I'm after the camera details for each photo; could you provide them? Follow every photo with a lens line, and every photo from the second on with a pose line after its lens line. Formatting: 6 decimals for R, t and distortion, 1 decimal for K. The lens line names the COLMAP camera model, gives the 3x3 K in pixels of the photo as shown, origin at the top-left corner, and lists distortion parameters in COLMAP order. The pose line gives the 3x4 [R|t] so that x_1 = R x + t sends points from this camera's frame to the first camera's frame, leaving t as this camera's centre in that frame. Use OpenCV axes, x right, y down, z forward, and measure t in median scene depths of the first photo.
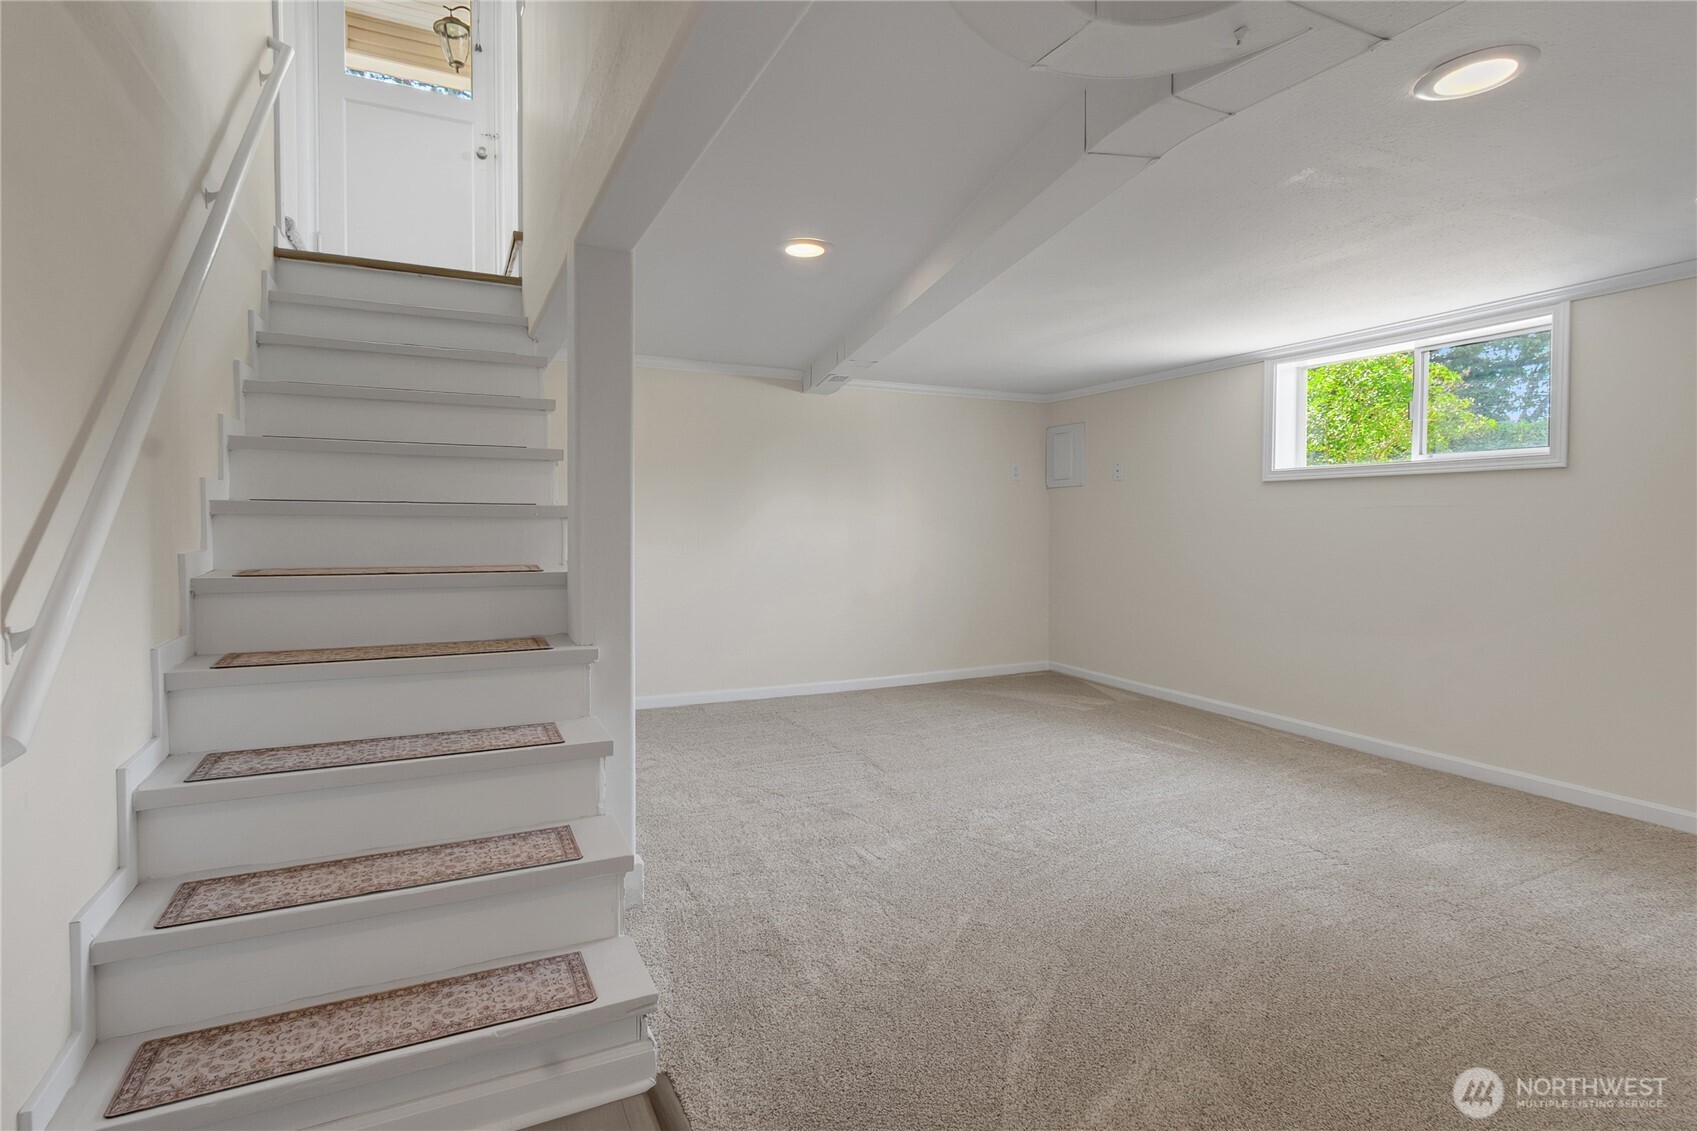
lens RADIAL K [[815.2, 0, 801.9], [0, 815.2, 533.5], [0, 0, 1]] dist [0.006878, -0.000894]
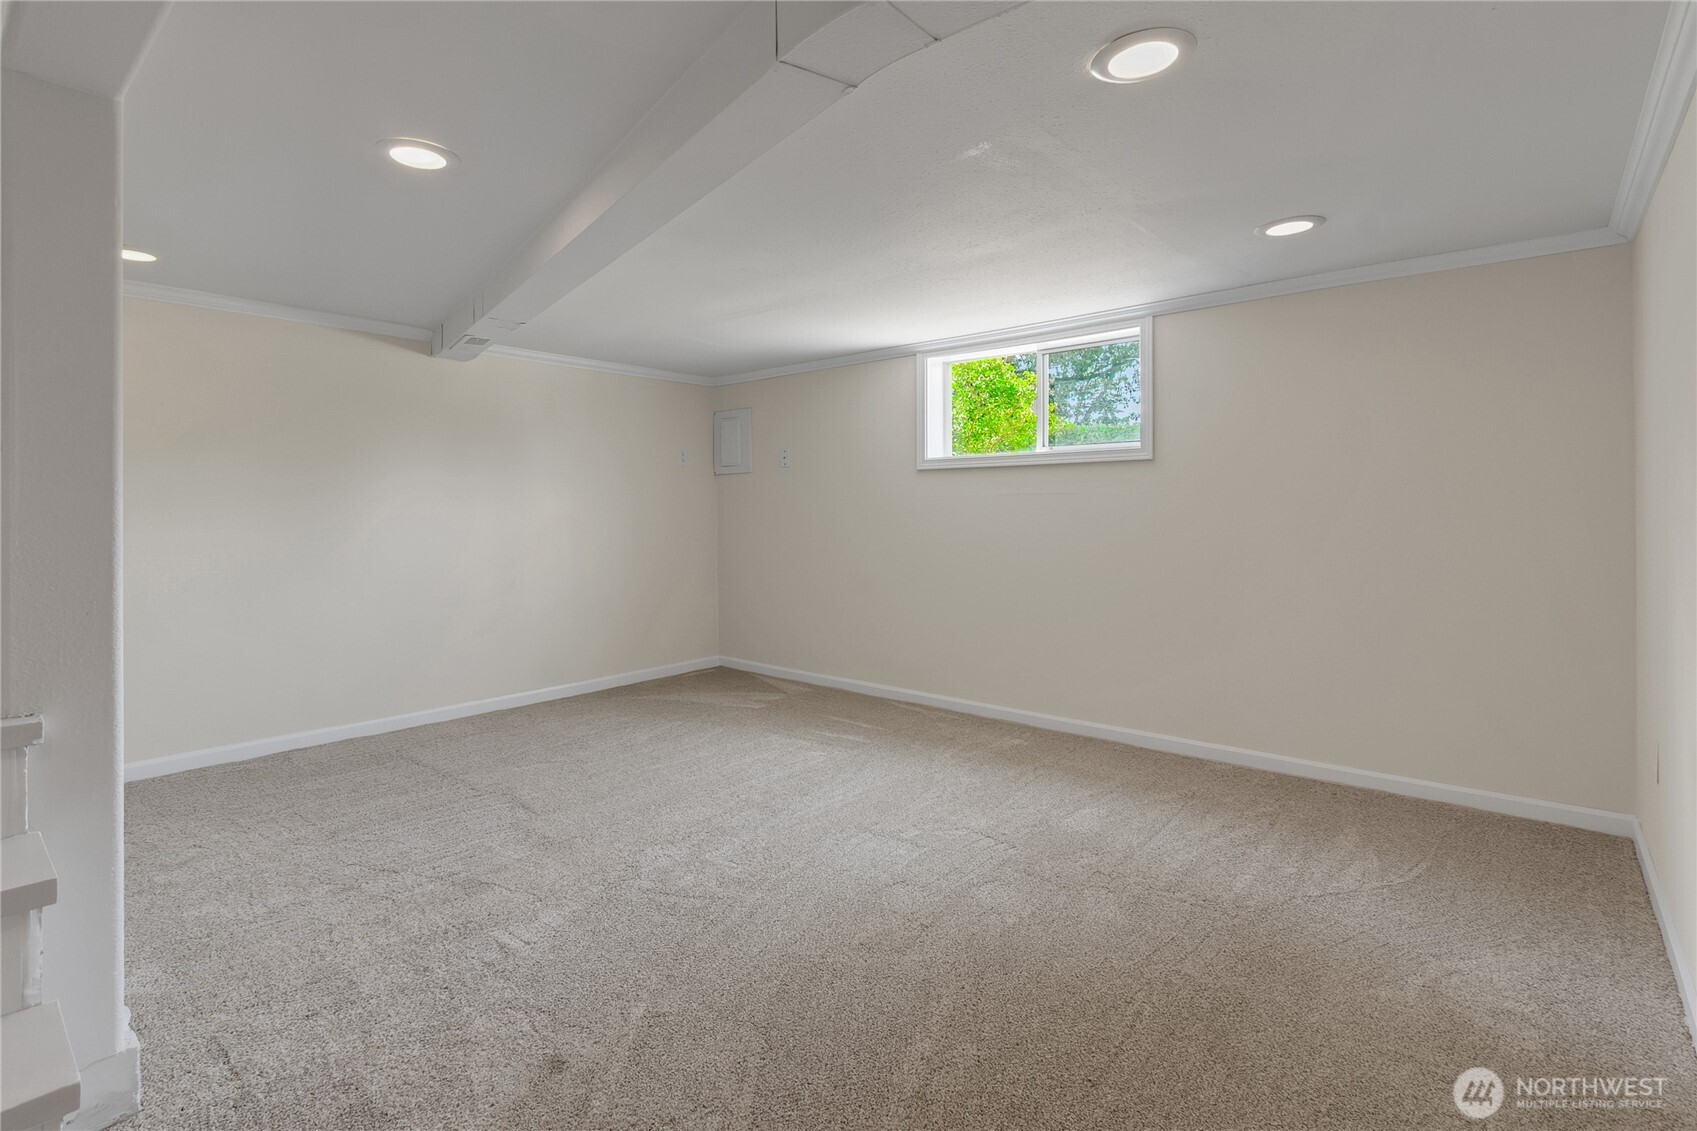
lens RADIAL K [[815.2, 0, 805.4], [0, 815.2, 512.1], [0, 0, 1]] dist [0.006878, -0.000894]
pose [[0.916074, -0.008788, 0.400914, 0.025631], [0.013733, 0.999861, -0.009462, -0.002863], [-0.400775, 0.014174, 0.916067, 0.154788]]
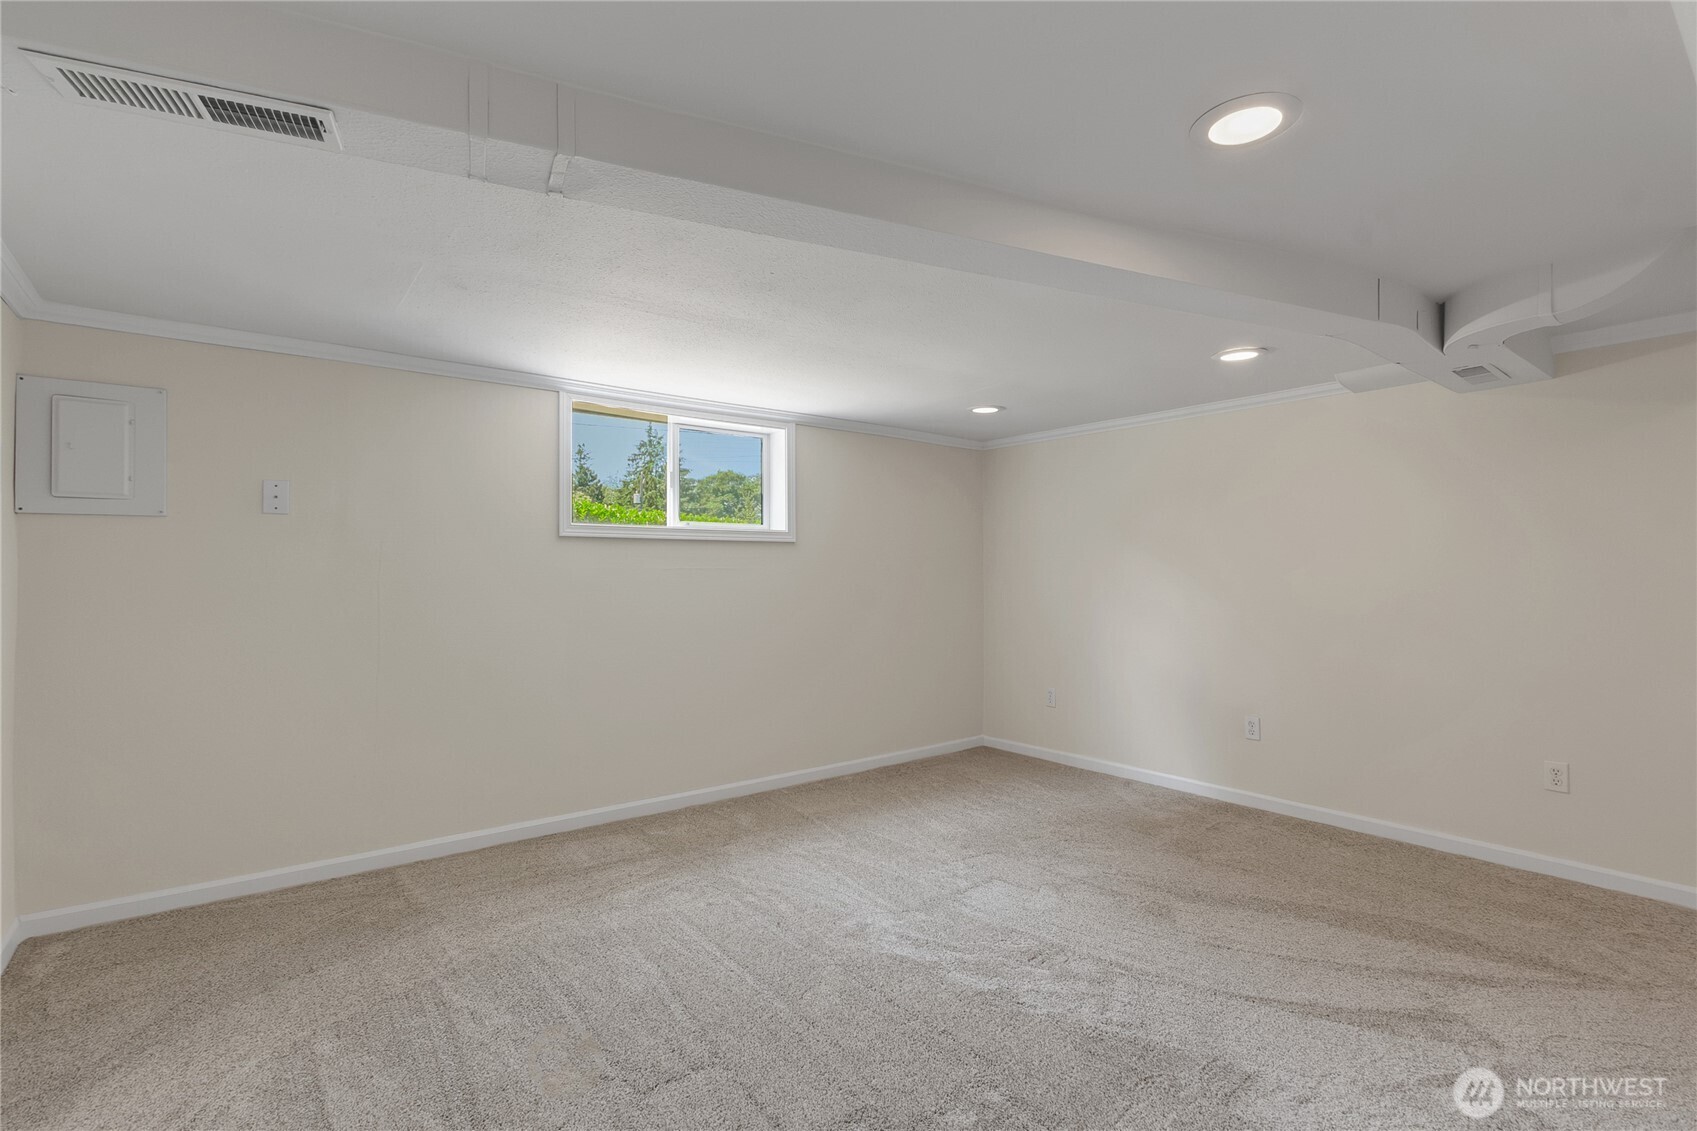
lens RADIAL K [[812.7, 0, 850.4], [0, 812.7, 559.4], [0, 0, 1]] dist [0.002765, 0.000038]
pose [[-0.266505, 0.011794, 0.963761, -0.447973], [0.013533, 0.999872, -0.008494, -0.042519], [-0.963739, 0.010779, -0.266630, 1.365218]]
